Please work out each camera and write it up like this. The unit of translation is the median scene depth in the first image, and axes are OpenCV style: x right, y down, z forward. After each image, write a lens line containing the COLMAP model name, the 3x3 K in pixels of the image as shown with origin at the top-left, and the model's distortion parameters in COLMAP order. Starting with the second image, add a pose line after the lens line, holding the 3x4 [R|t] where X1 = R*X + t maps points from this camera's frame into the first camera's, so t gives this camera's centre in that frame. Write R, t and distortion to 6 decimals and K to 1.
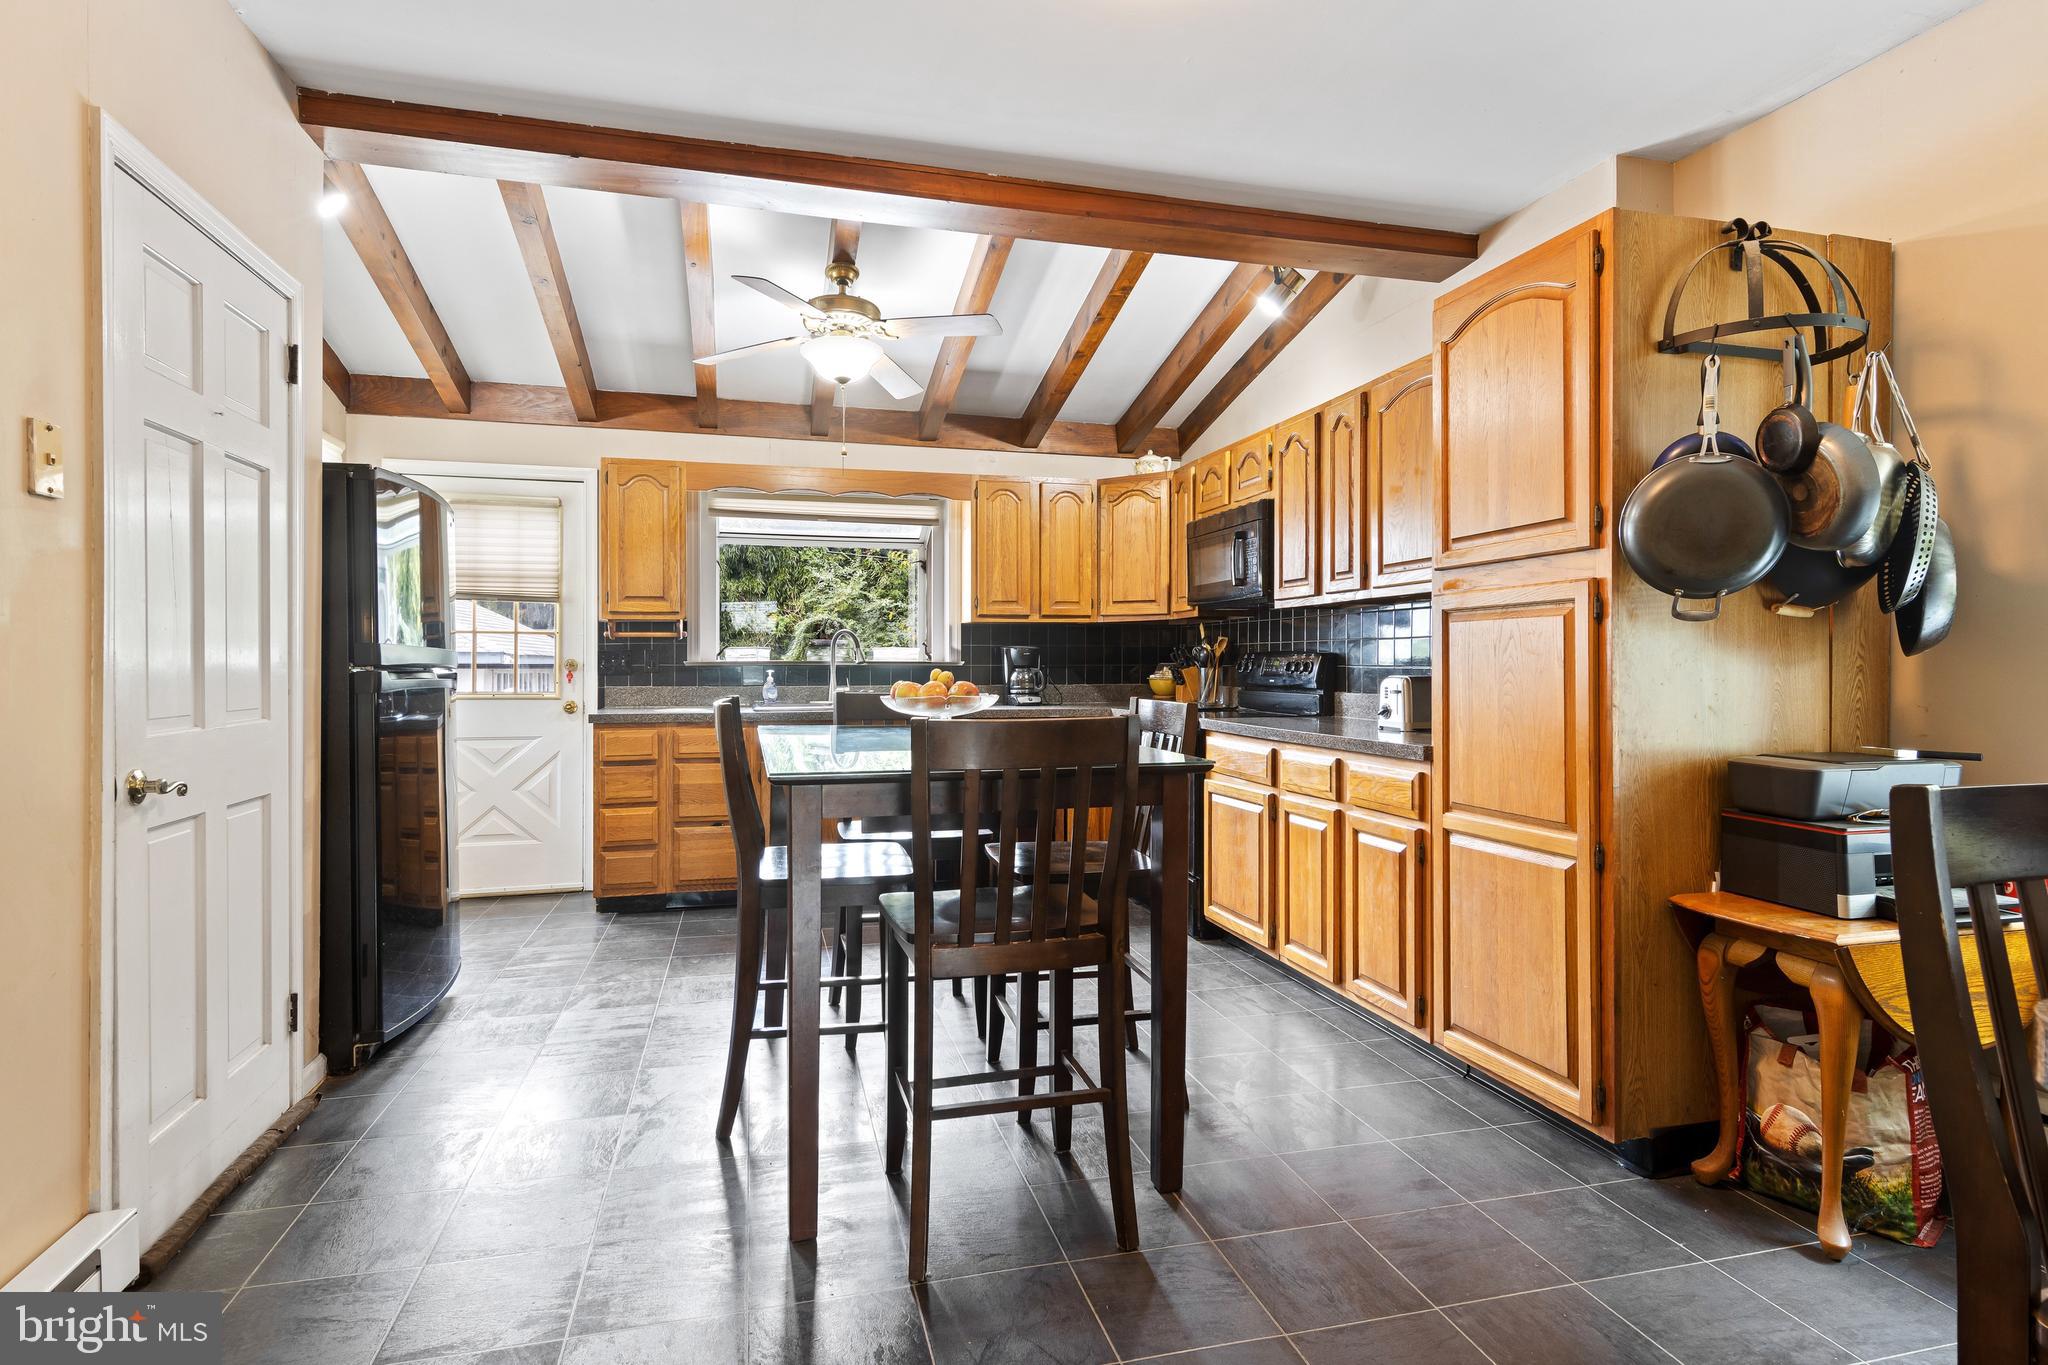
lens RADIAL K [[1042.7, 0, 1026.6], [0, 1042.7, 670.0], [0, 0, 1]] dist [0.004551, 0.000000]
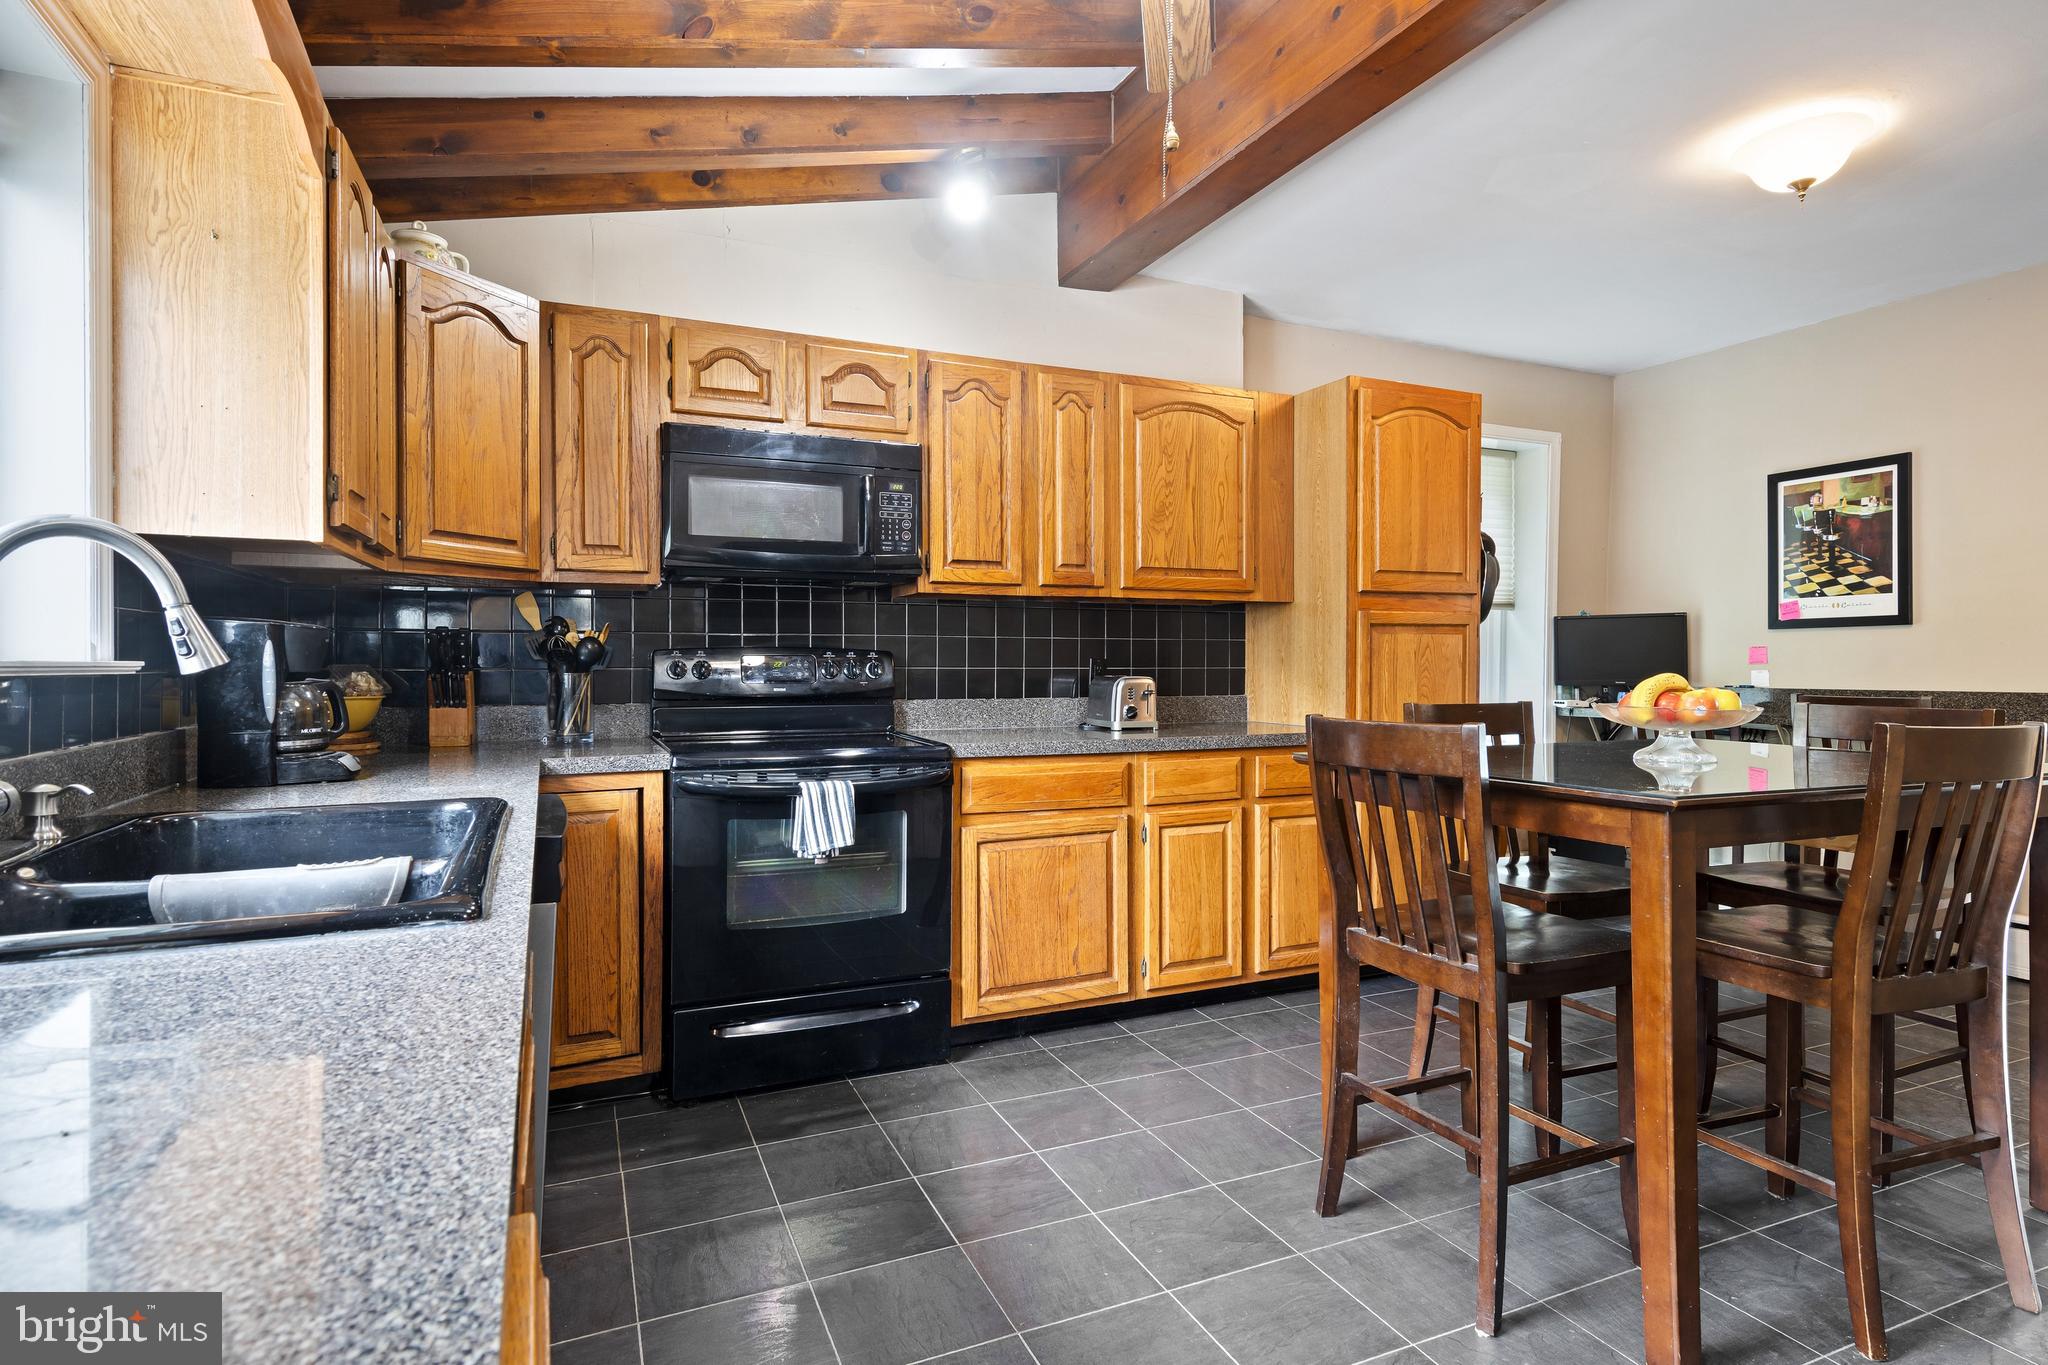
lens RADIAL K [[1042.7, 0, 1026.6], [0, 1042.7, 670.0], [0, 0, 1]] dist [0.004551, 0.000000]
pose [[-0.163219, -0.003673, 0.986583, -0.435851], [0.006924, 0.999964, 0.004869, -0.004825], [-0.986566, 0.007626, -0.163187, 0.874629]]
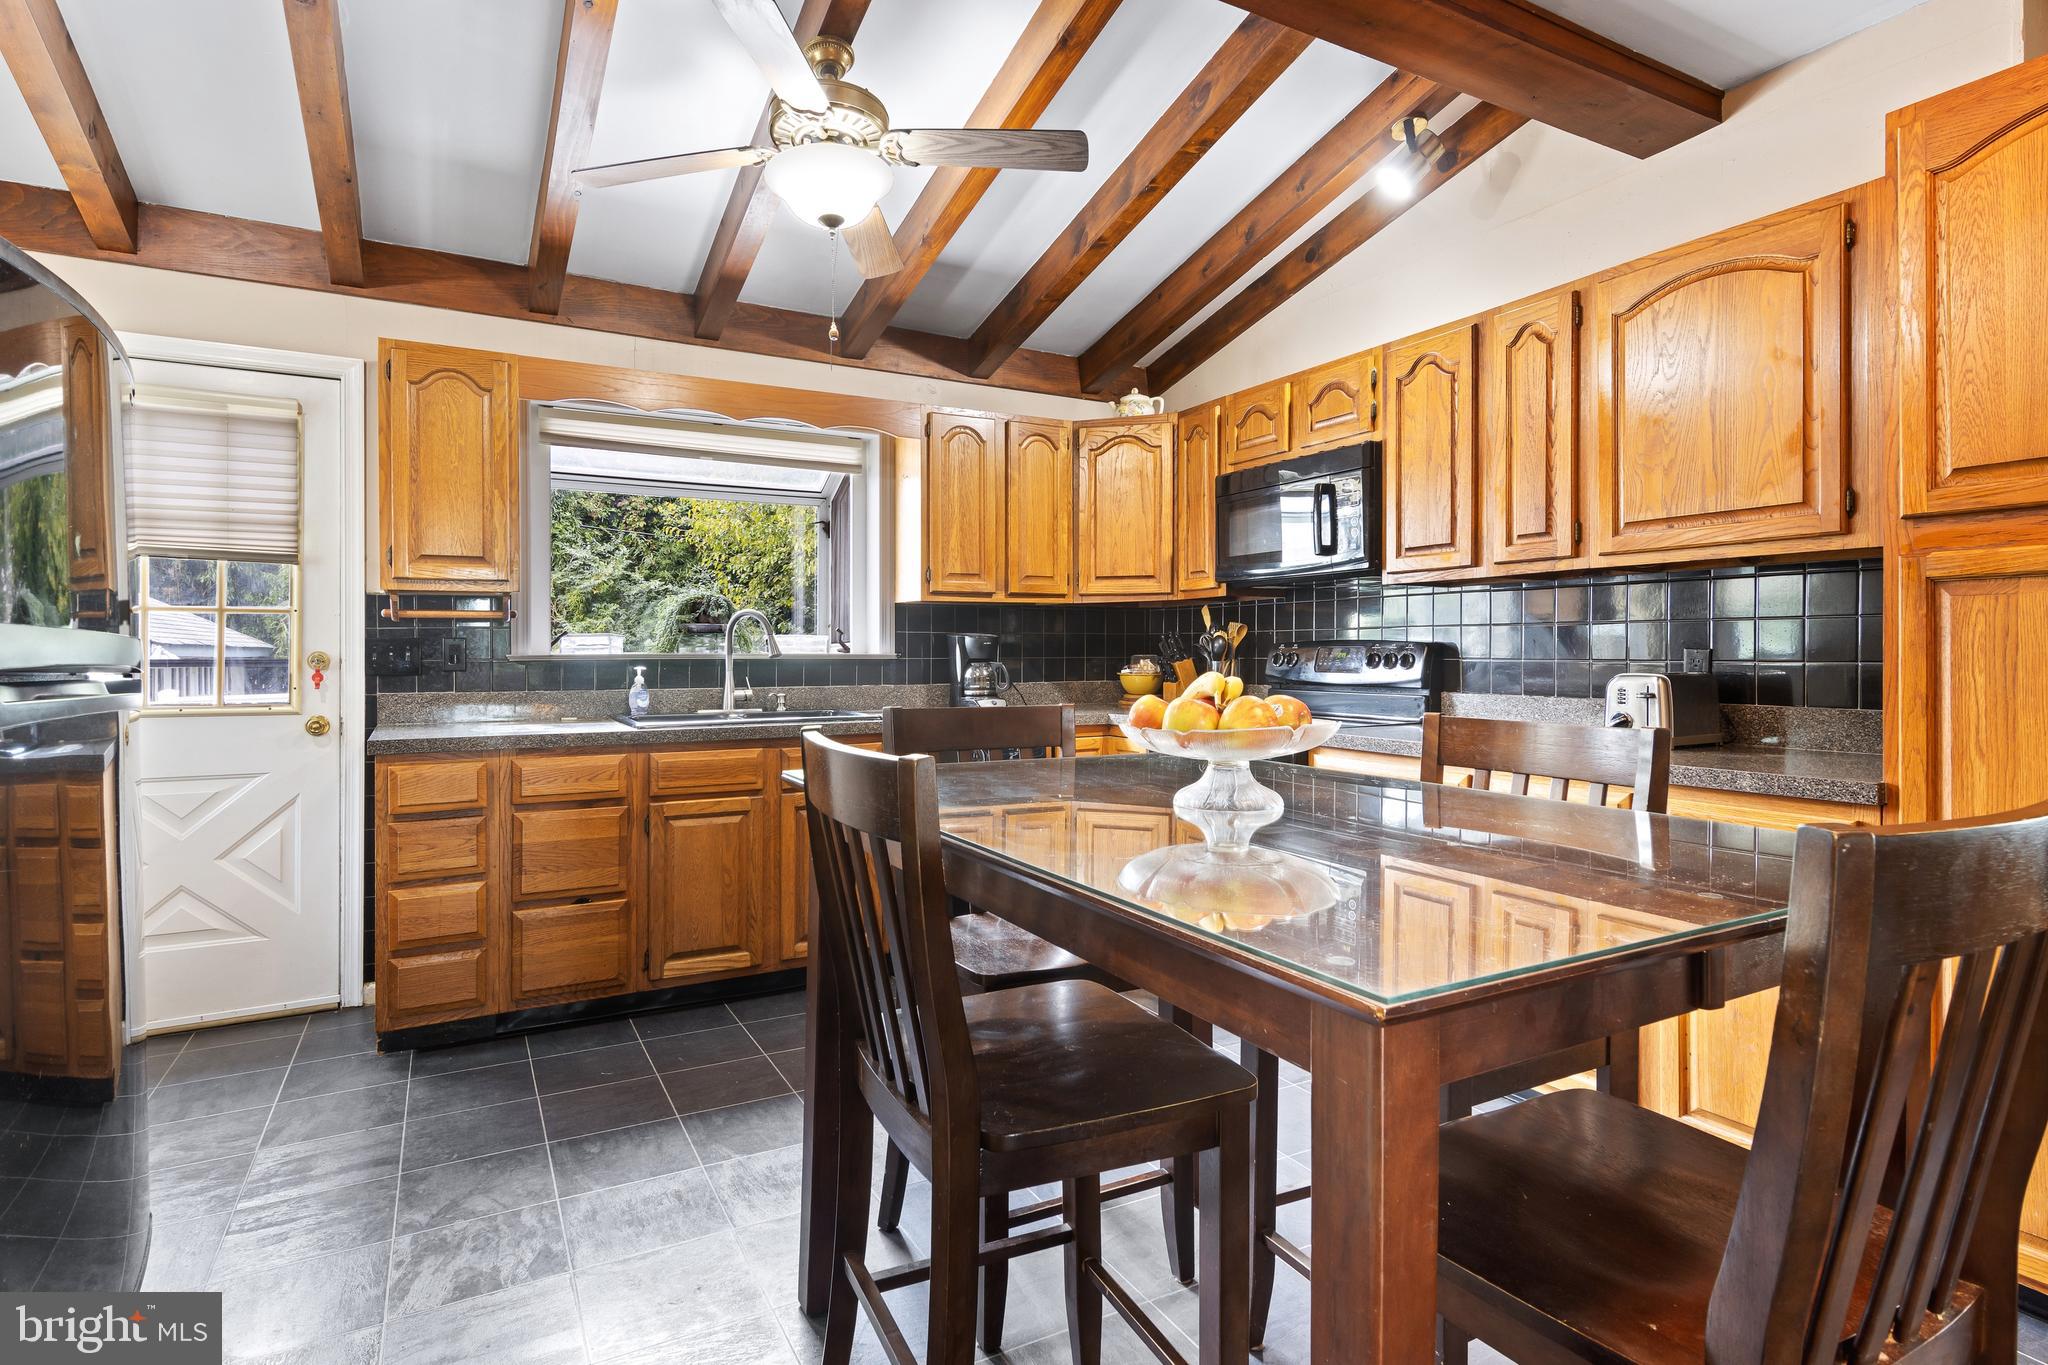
lens RADIAL K [[1046.0, 0, 1028.9], [0, 1046.0, 655.2], [0, 0, 1]] dist [0.003517, -0.000717]
pose [[0.970307, -0.002643, 0.241863, -0.167581], [0.003564, 0.999988, -0.003371, -0.004479], [-0.241851, 0.004133, 0.970305, 0.264823]]
